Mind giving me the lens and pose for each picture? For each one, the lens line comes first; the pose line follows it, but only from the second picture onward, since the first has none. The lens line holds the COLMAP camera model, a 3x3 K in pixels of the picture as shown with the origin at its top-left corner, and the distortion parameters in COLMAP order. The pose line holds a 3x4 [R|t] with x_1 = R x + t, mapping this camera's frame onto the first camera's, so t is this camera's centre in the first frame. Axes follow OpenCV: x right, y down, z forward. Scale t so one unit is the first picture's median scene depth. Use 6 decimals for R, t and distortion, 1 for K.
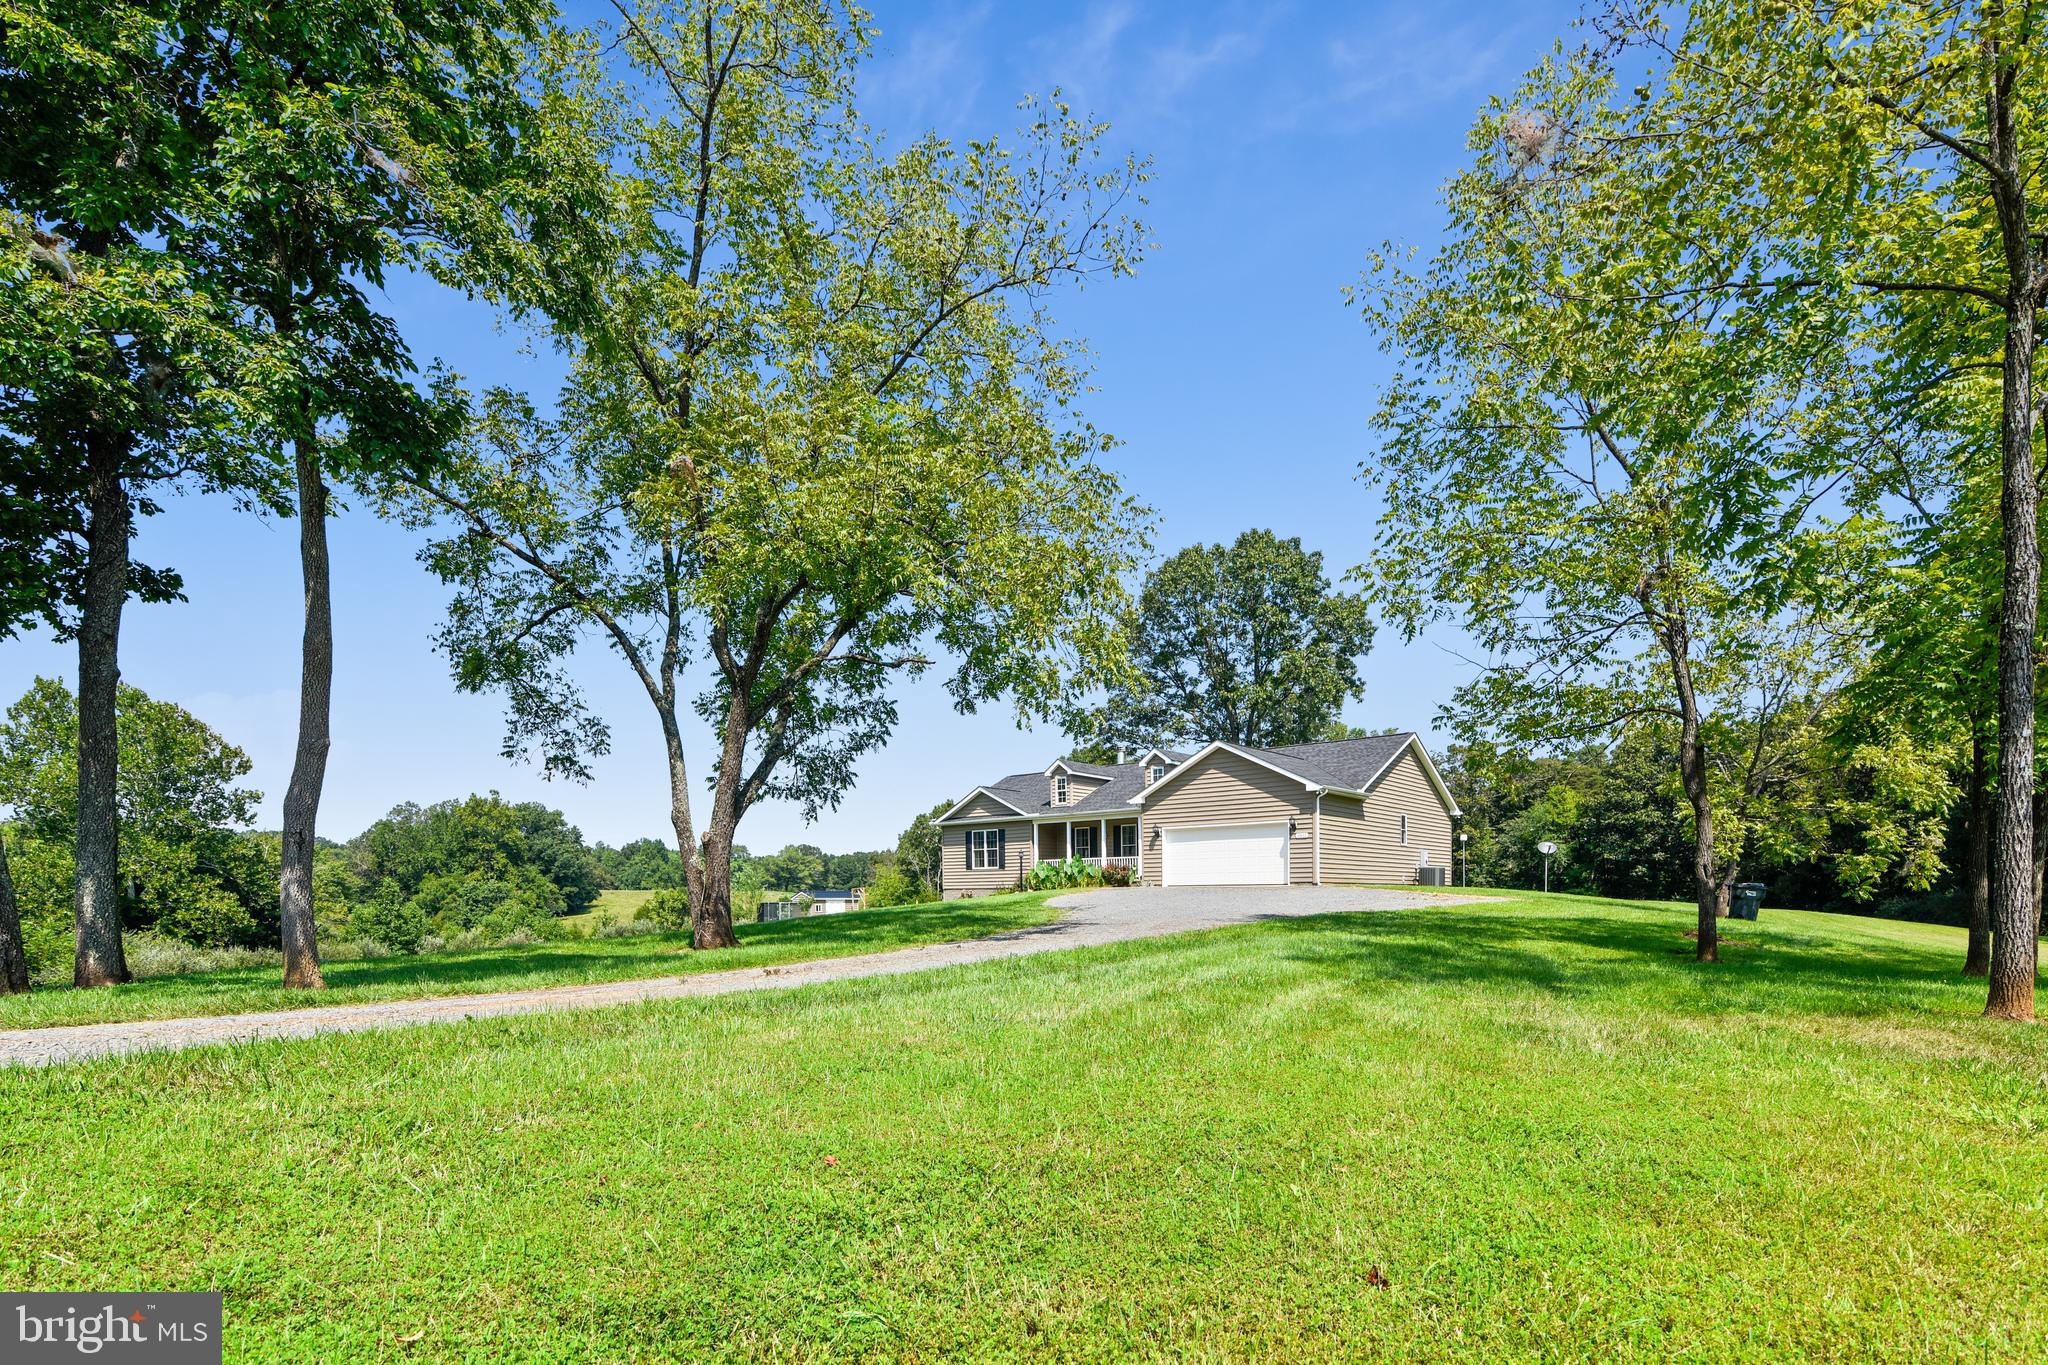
lens RADIAL K [[1032.4, 0, 970.5], [0, 1032.4, 887.2], [0, 0, 1]] dist [-0.000727, -0.001290]
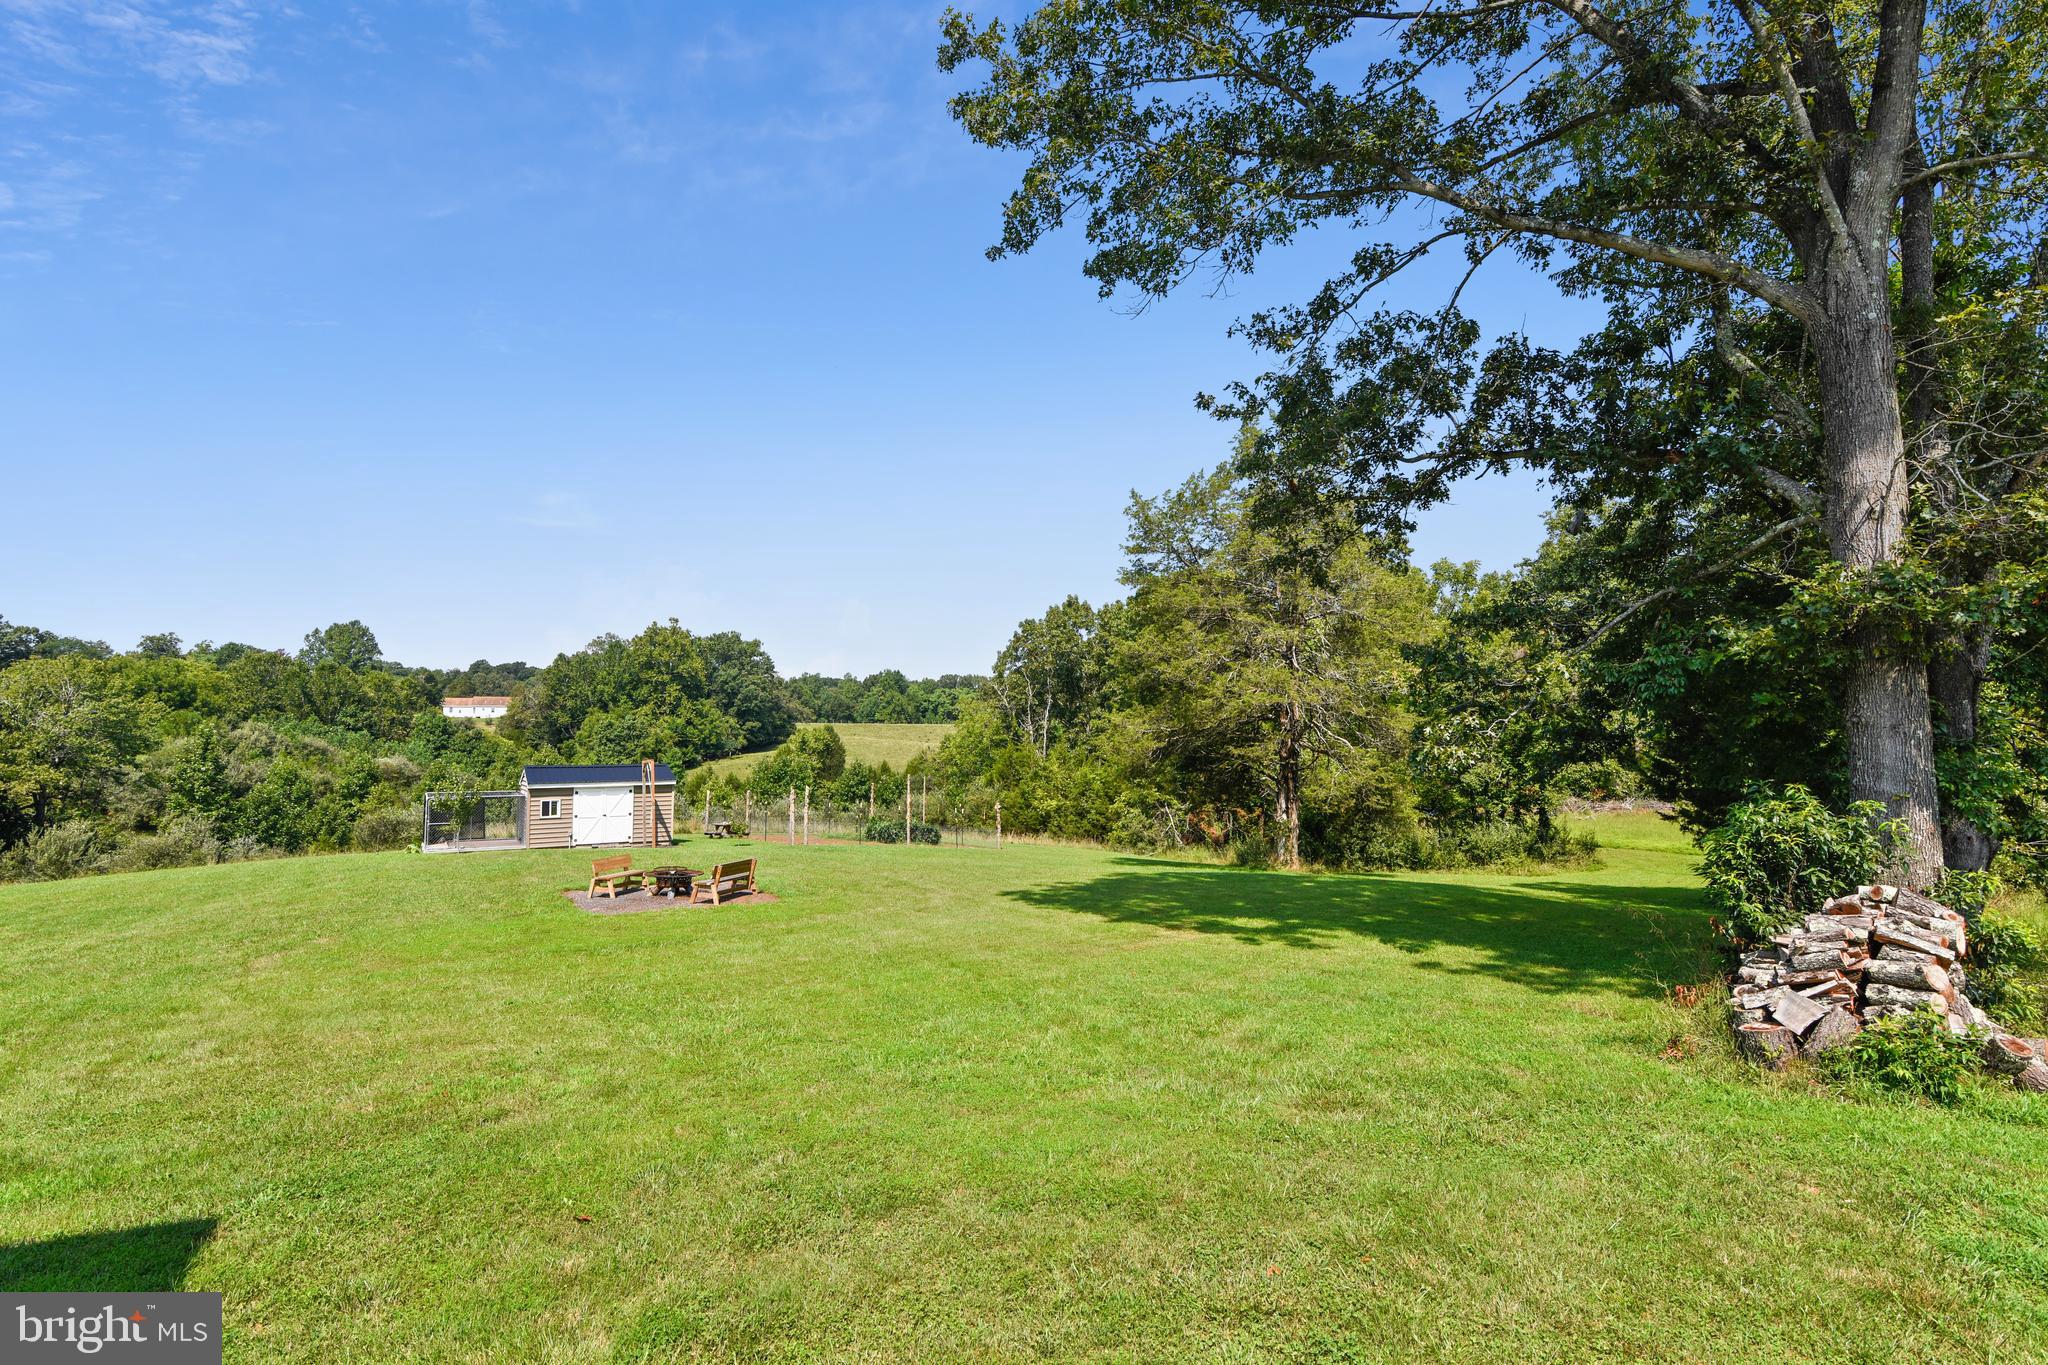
lens RADIAL K [[957.1, 0, 990.4], [0, 957.1, 681.5], [0, 0, 1]] dist [-0.012576, 0.000133]
pose [[0.964426, -0.008393, -0.264219, 0.250461], [-0.000710, 0.999410, -0.034335, -0.033952], [0.264351, 0.033301, 0.963851, 1.139584]]
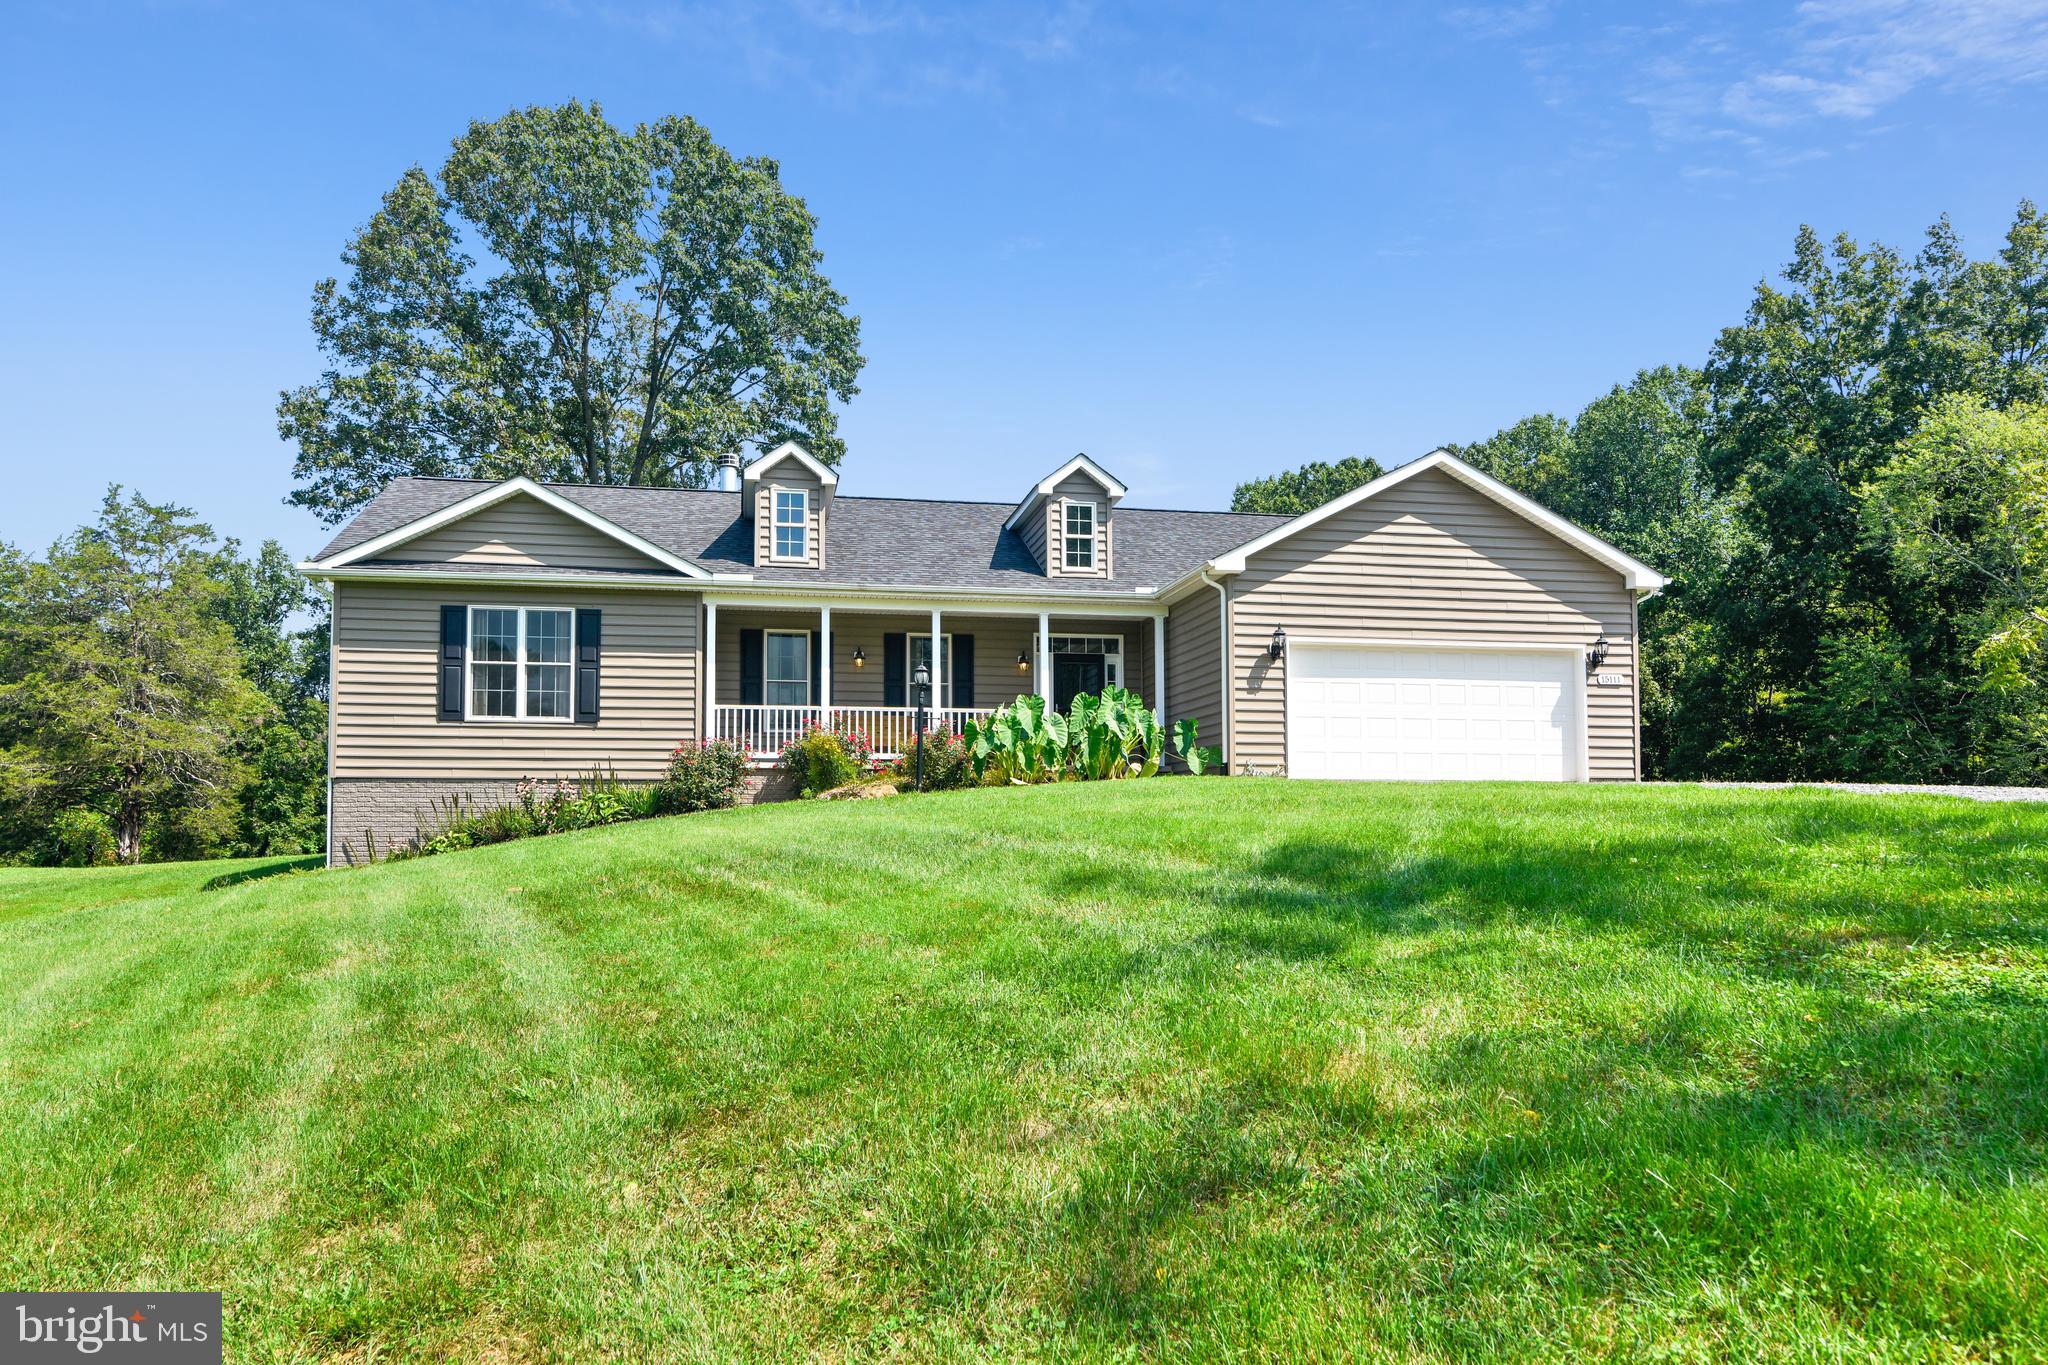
lens RADIAL K [[1450.0, 0, 994.2], [0, 1450.0, 769.9], [0, 0, 1]] dist [0.006554, -0.003210]
pose [[0.598297, 0.040996, 0.800225, -0.270453], [-0.012229, 0.999041, -0.042038, 0.016528], [-0.801181, 0.015365, 0.598224, 0.579559]]
